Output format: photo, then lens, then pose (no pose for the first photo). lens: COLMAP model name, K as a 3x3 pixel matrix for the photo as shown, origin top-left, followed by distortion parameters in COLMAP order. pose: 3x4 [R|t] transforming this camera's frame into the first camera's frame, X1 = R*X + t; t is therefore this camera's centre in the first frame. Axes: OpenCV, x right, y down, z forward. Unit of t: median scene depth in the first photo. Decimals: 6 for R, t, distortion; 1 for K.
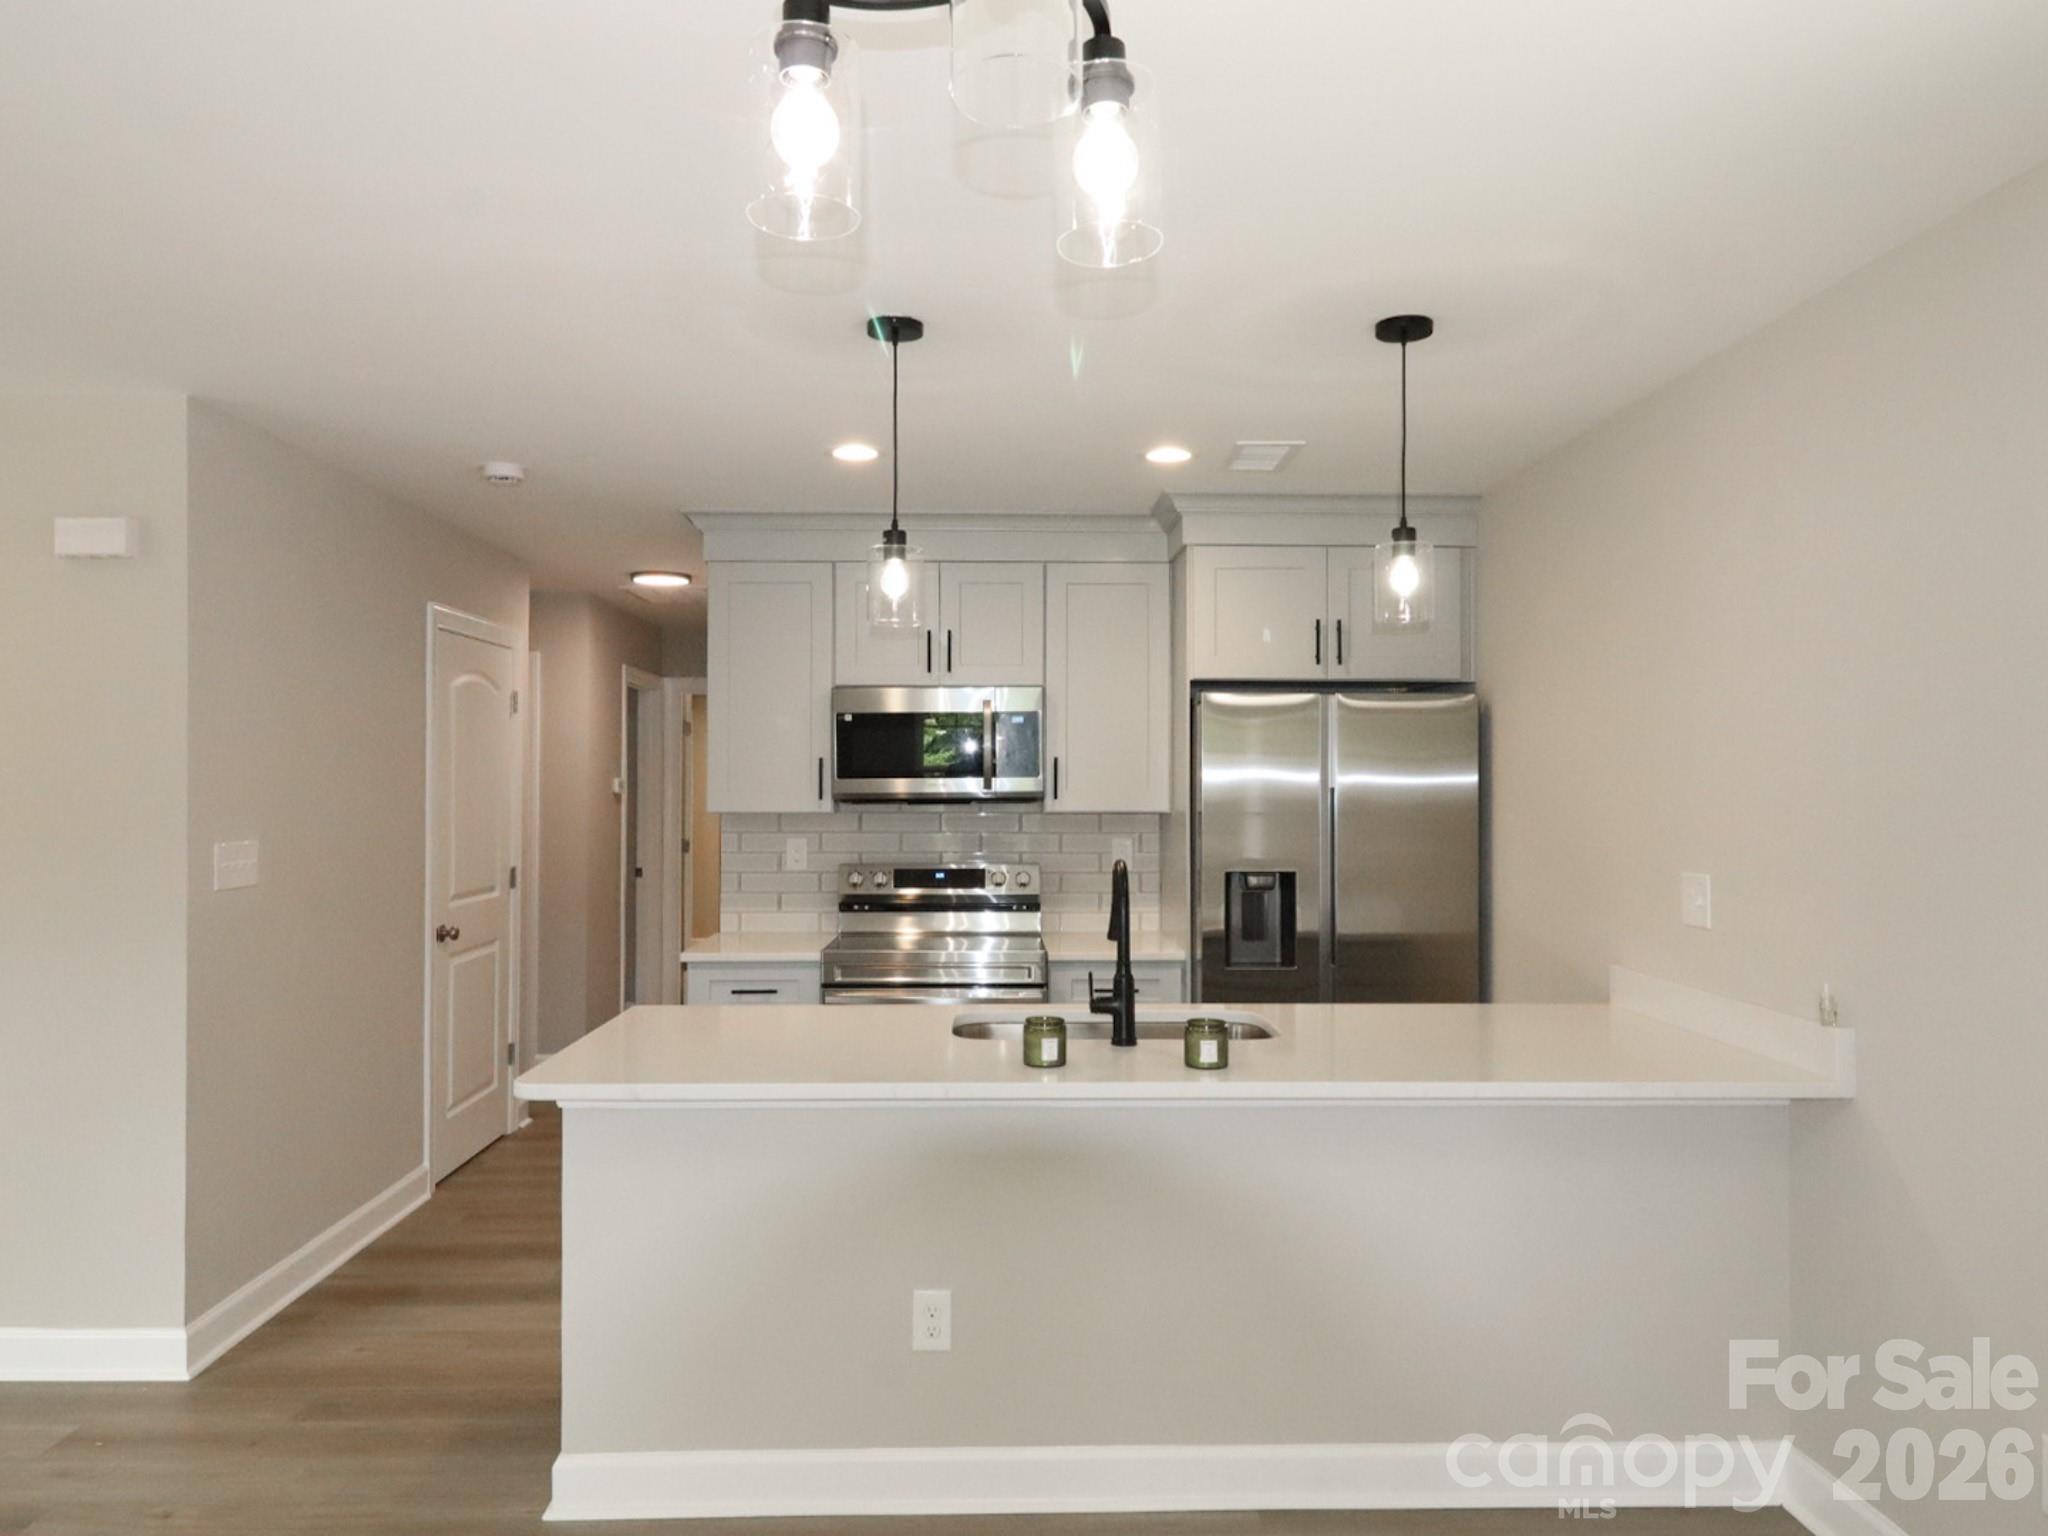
lens RADIAL K [[1432.0, 0, 1024.0], [0, 1432.0, 768.0], [0, 0, 1]] dist [0.000248, 0.001180]
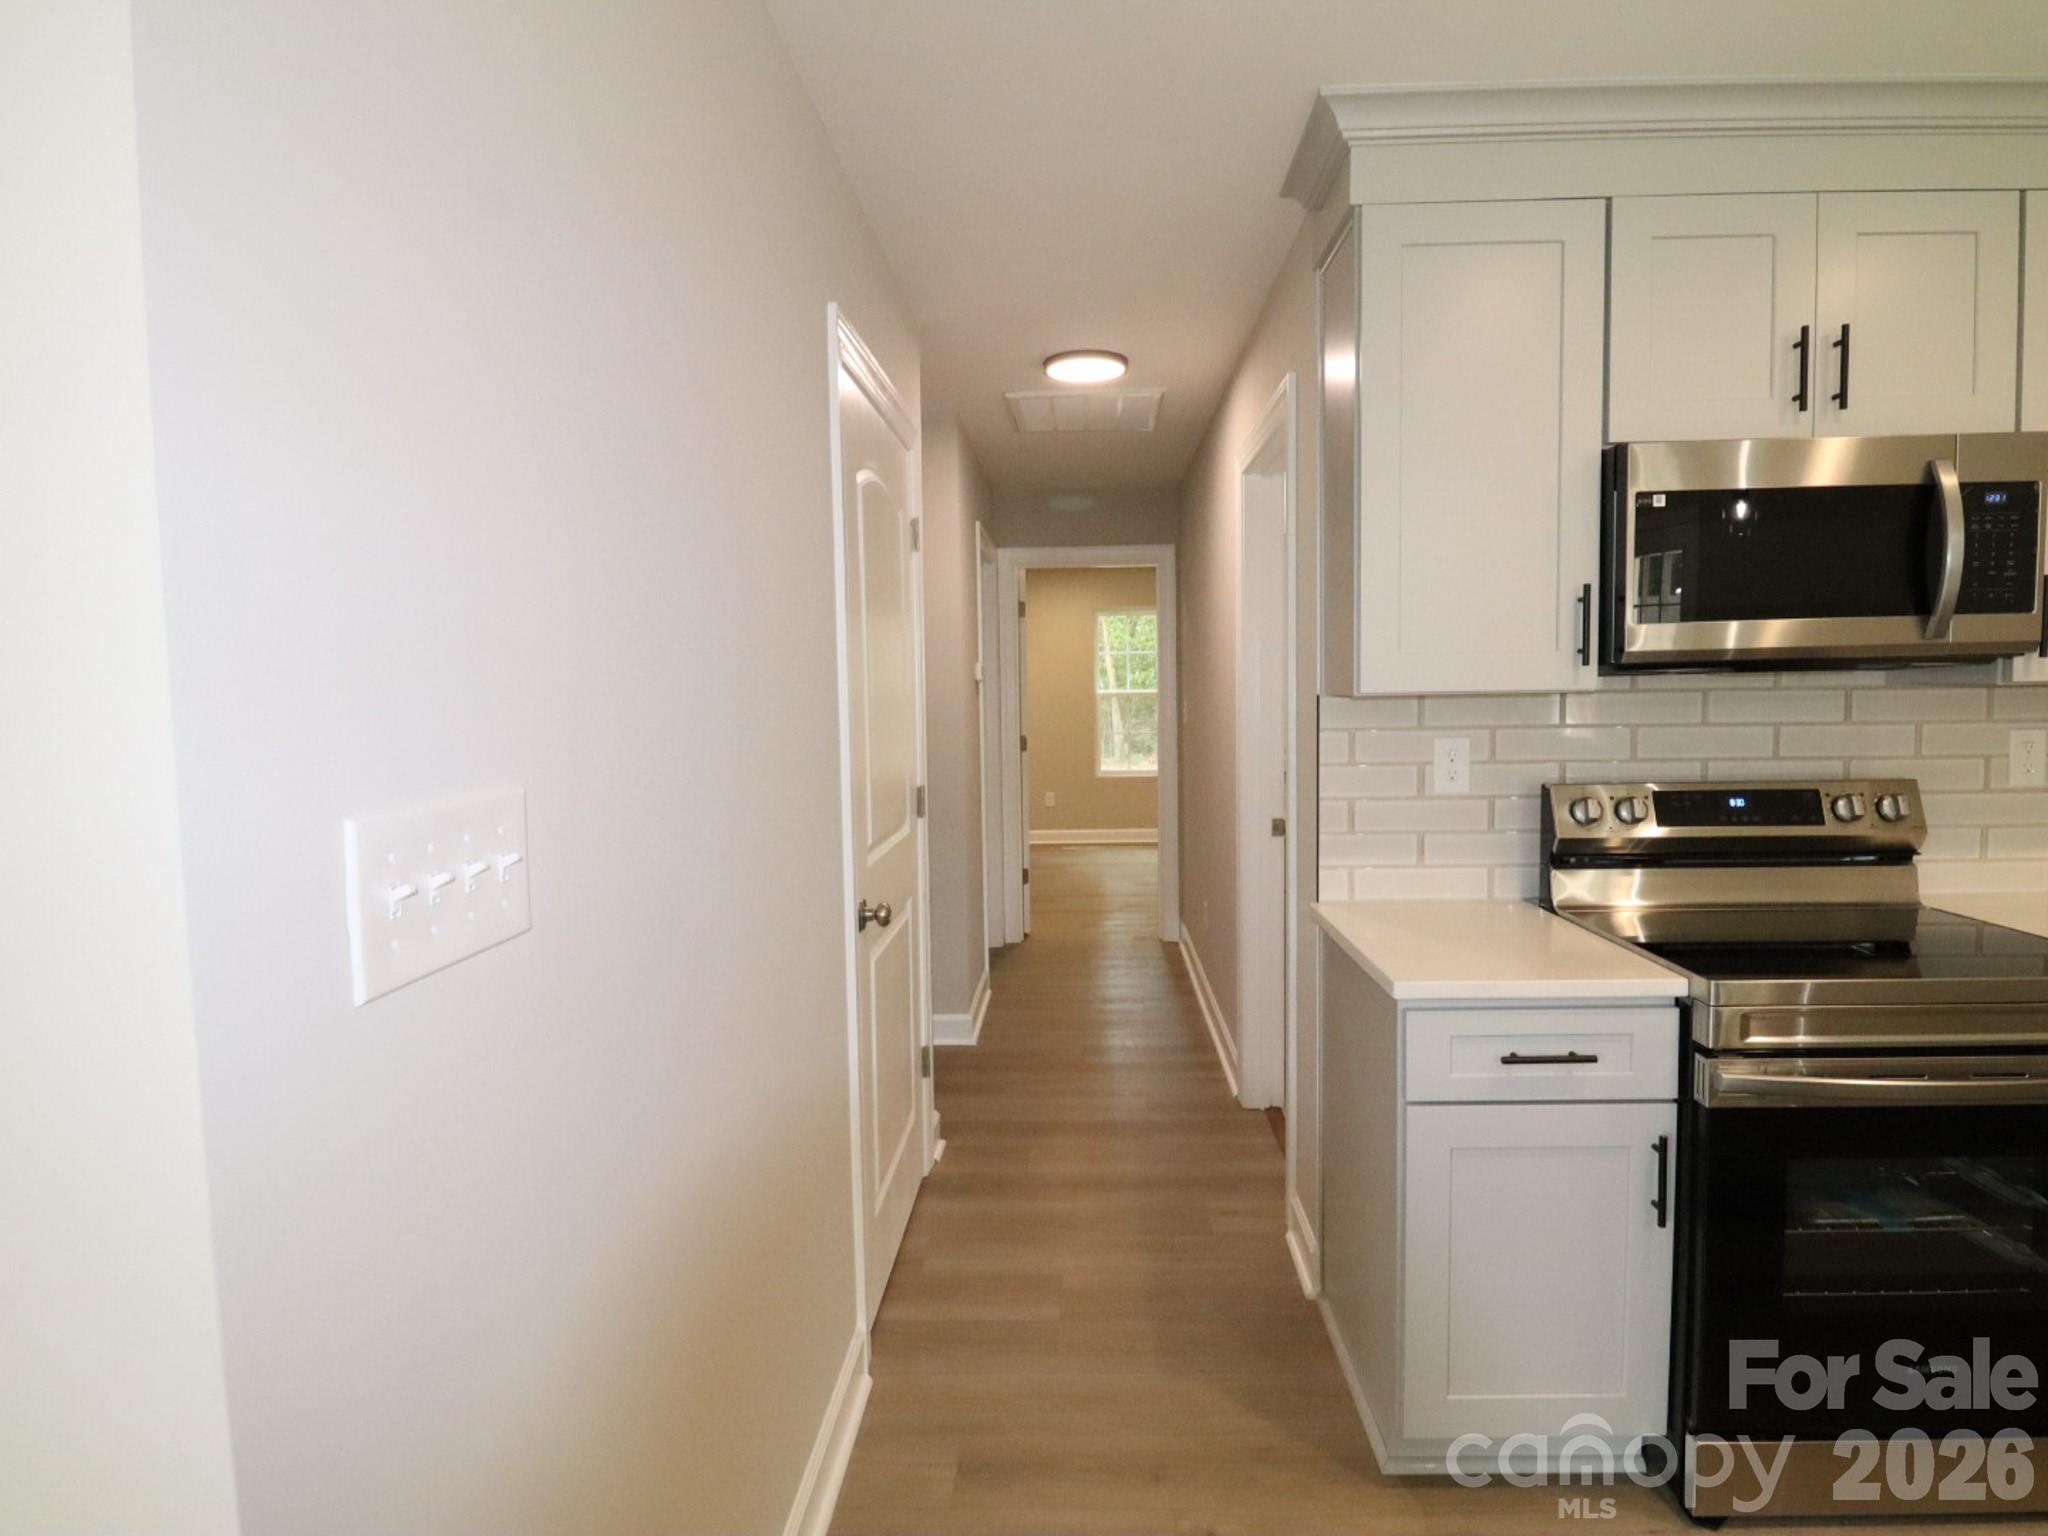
lens RADIAL K [[1078.6, 0, 1051.7], [0, 1078.6, 761.2], [0, 0, 1]] dist [0.000642, -0.010951]
pose [[0.998228, -0.012343, -0.058217, -0.312568], [0.016918, 0.996750, 0.078757, 0.022694], [0.057056, -0.079603, 0.995192, 0.595497]]
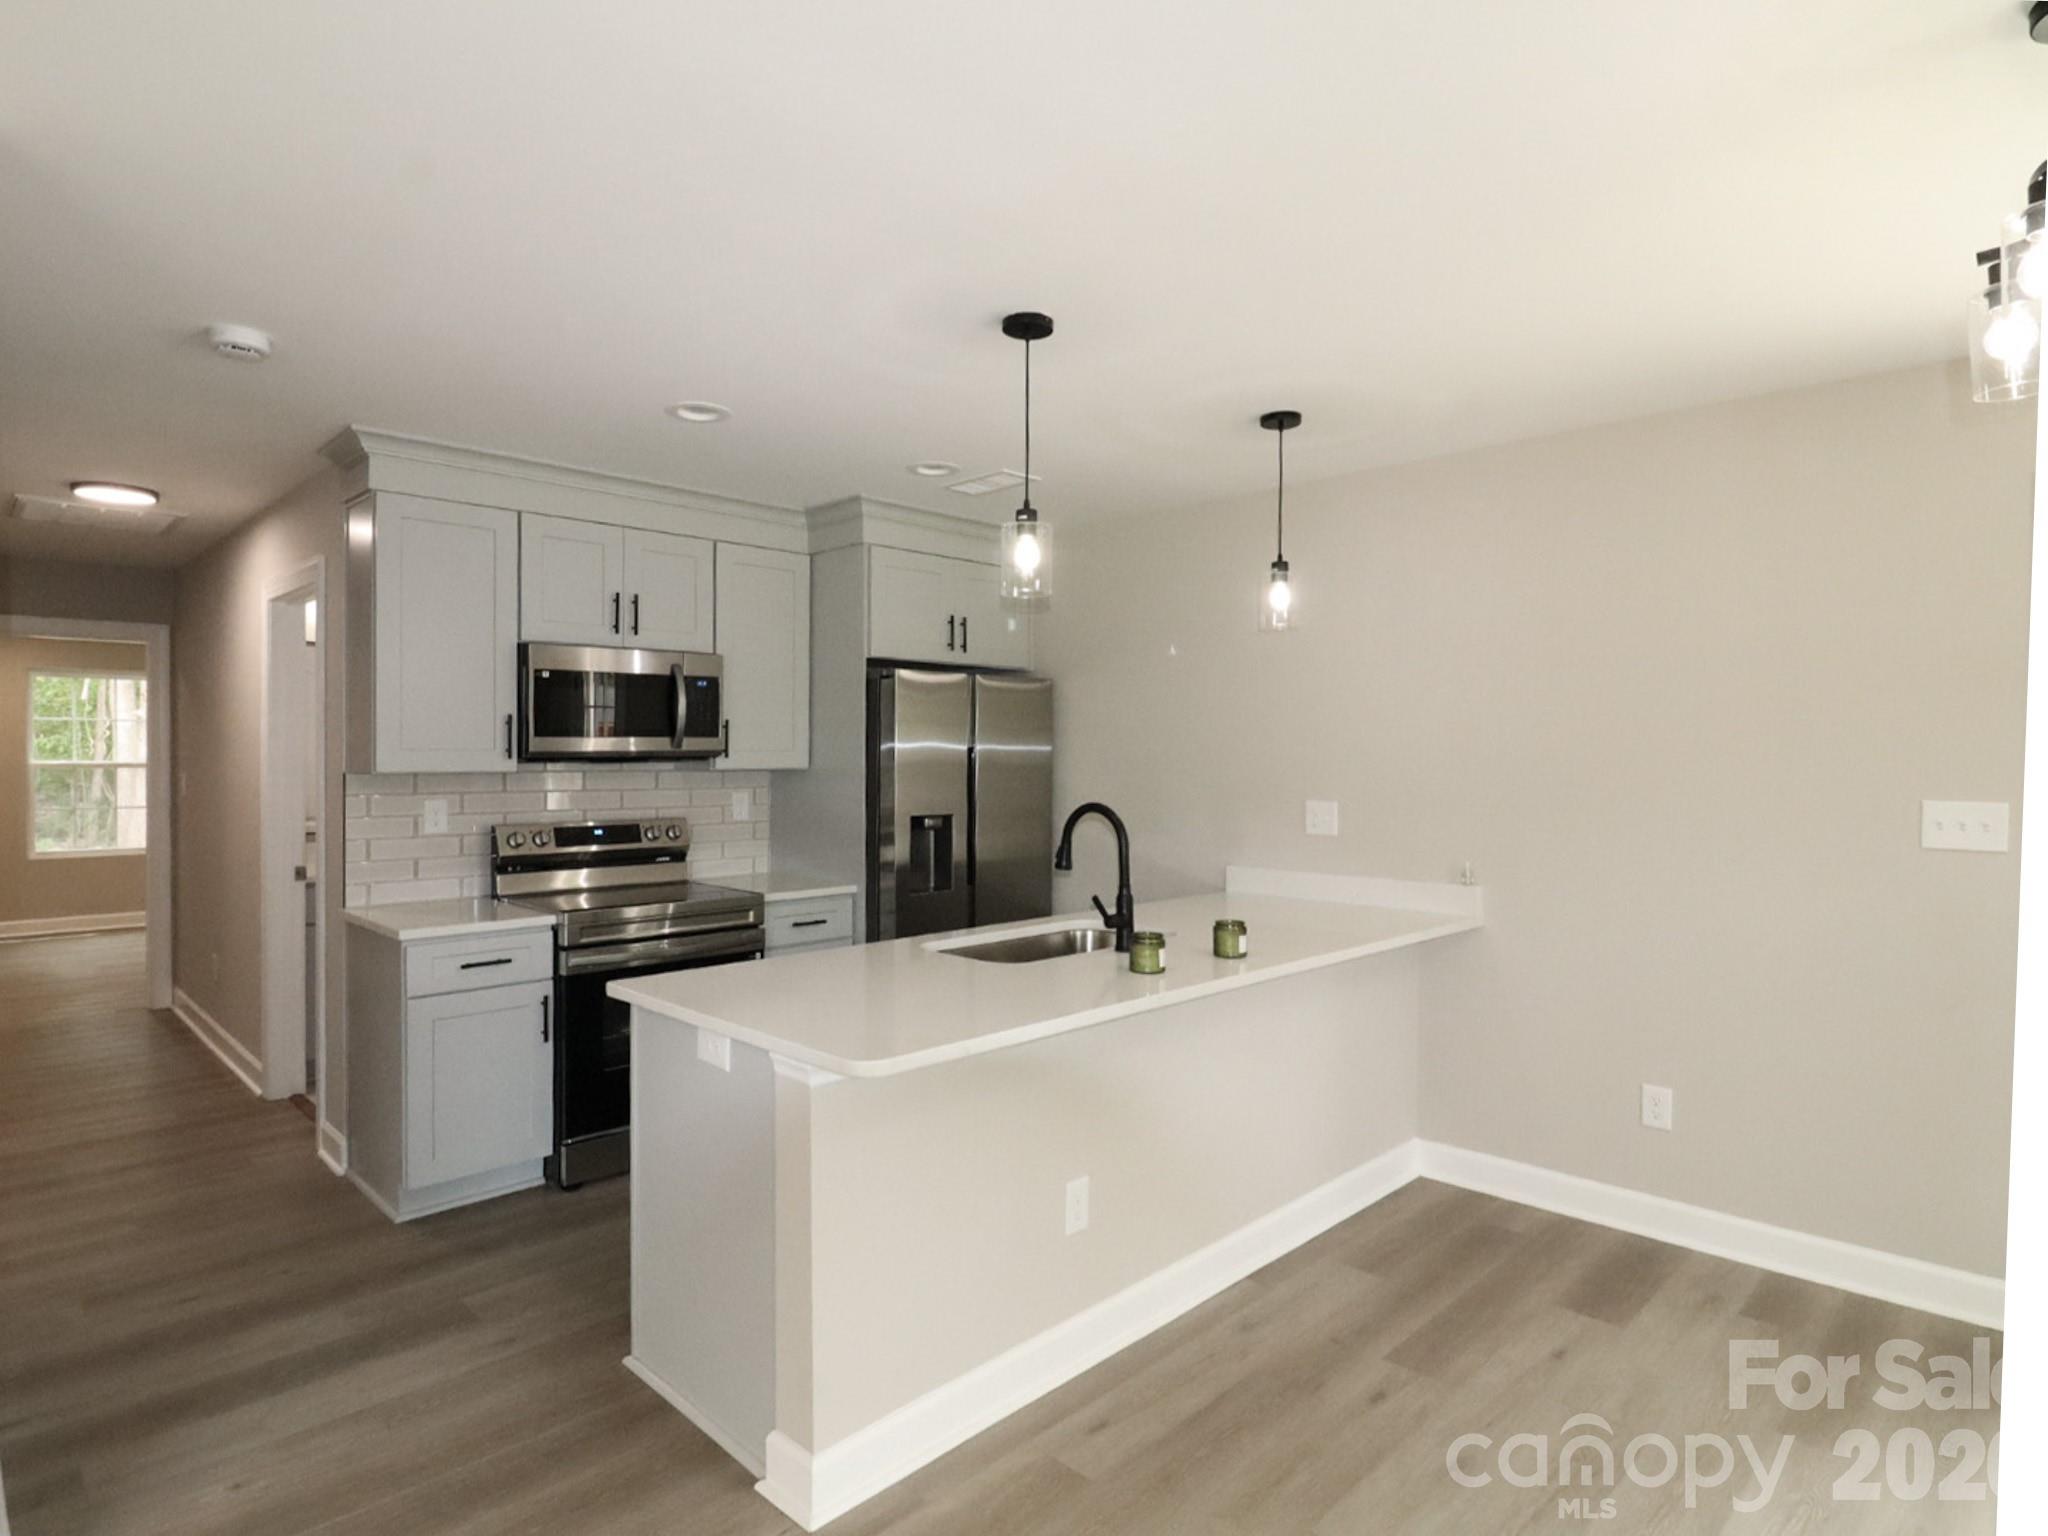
lens RADIAL K [[1121.3, 0, 1010.0], [0, 1121.3, 760.5], [0, 0, 1]] dist [-0.001242, -0.013190]
pose [[0.728491, -0.002004, 0.685052, -0.411657], [-0.010245, 0.999852, 0.013819, 0.009820], [-0.684979, -0.017086, 0.728363, 0.222325]]
